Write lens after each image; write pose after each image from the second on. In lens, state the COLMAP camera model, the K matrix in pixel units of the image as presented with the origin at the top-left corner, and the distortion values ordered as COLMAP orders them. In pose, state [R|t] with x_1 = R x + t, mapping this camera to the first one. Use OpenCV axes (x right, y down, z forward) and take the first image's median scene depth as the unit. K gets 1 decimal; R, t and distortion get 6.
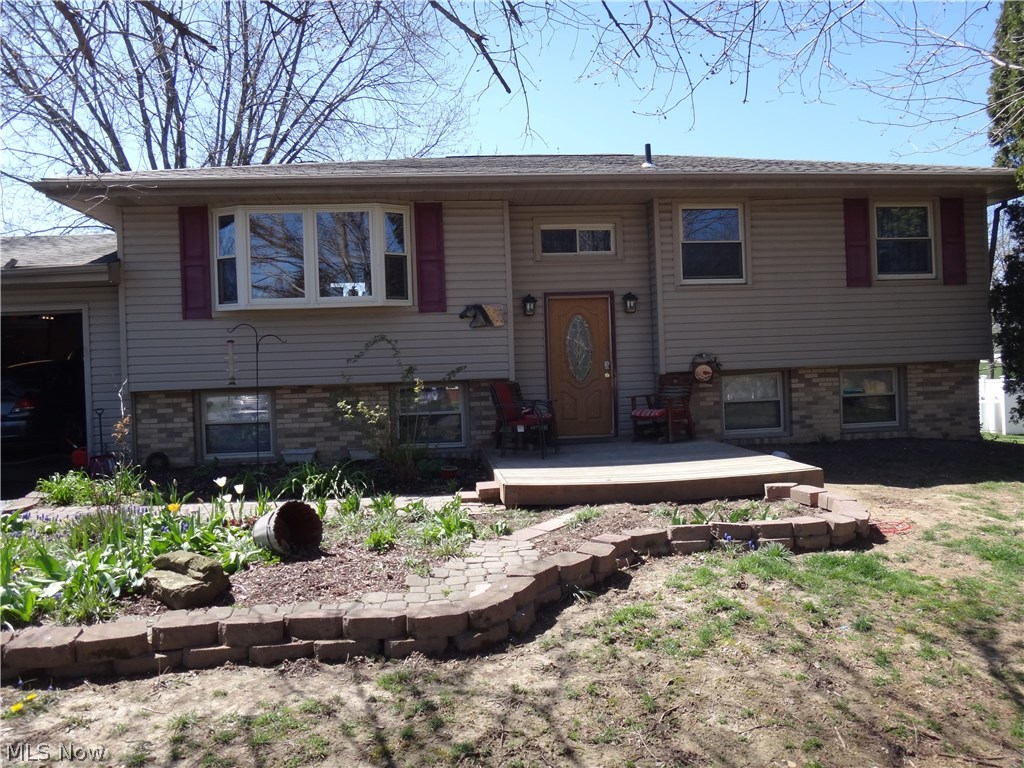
lens RADIAL K [[721.6, 0, 513.7], [0, 721.6, 380.5], [0, 0, 1]] dist [-0.035755, 0.001477]
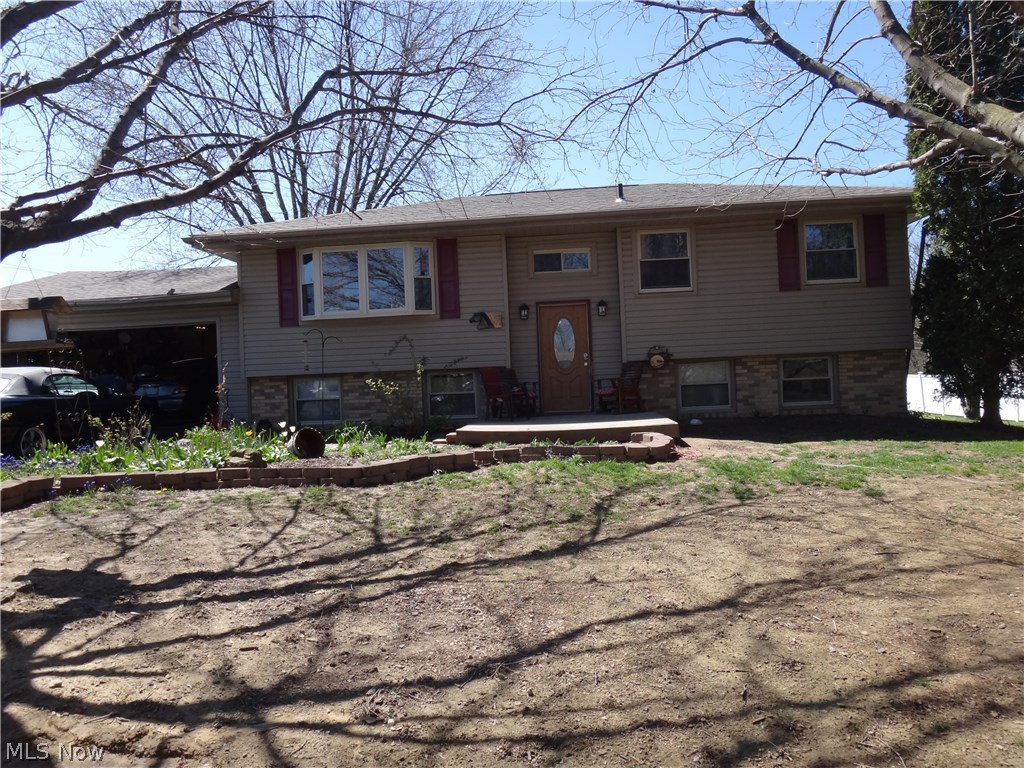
lens RADIAL K [[721.6, 0, 513.7], [0, 721.6, 380.5], [0, 0, 1]] dist [-0.035755, 0.001477]
pose [[0.982693, -0.004313, -0.185191, 0.247580], [0.003450, 0.999982, -0.004983, 0.028906], [0.185210, 0.004257, 0.982690, -0.309605]]
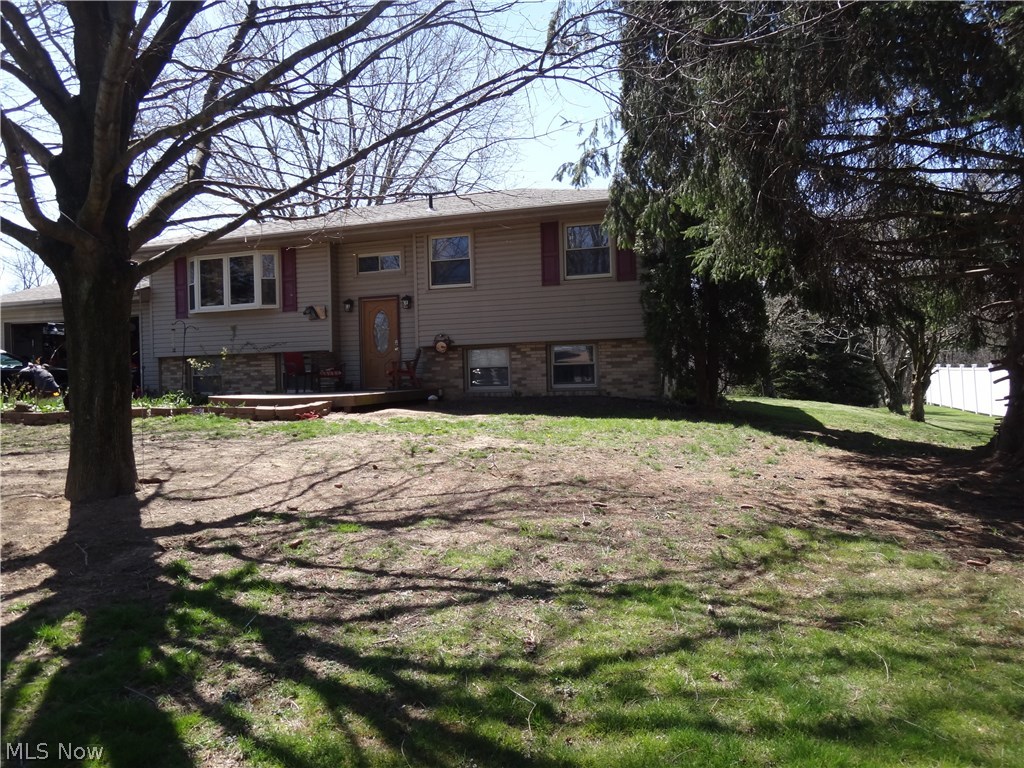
lens RADIAL K [[721.6, 0, 513.7], [0, 721.6, 380.5], [0, 0, 1]] dist [-0.035755, 0.001477]
pose [[0.915773, 0.016564, -0.401355, 1.001574], [-0.011070, 0.999811, 0.016002, 0.032955], [0.401544, -0.010211, 0.915783, -0.323115]]
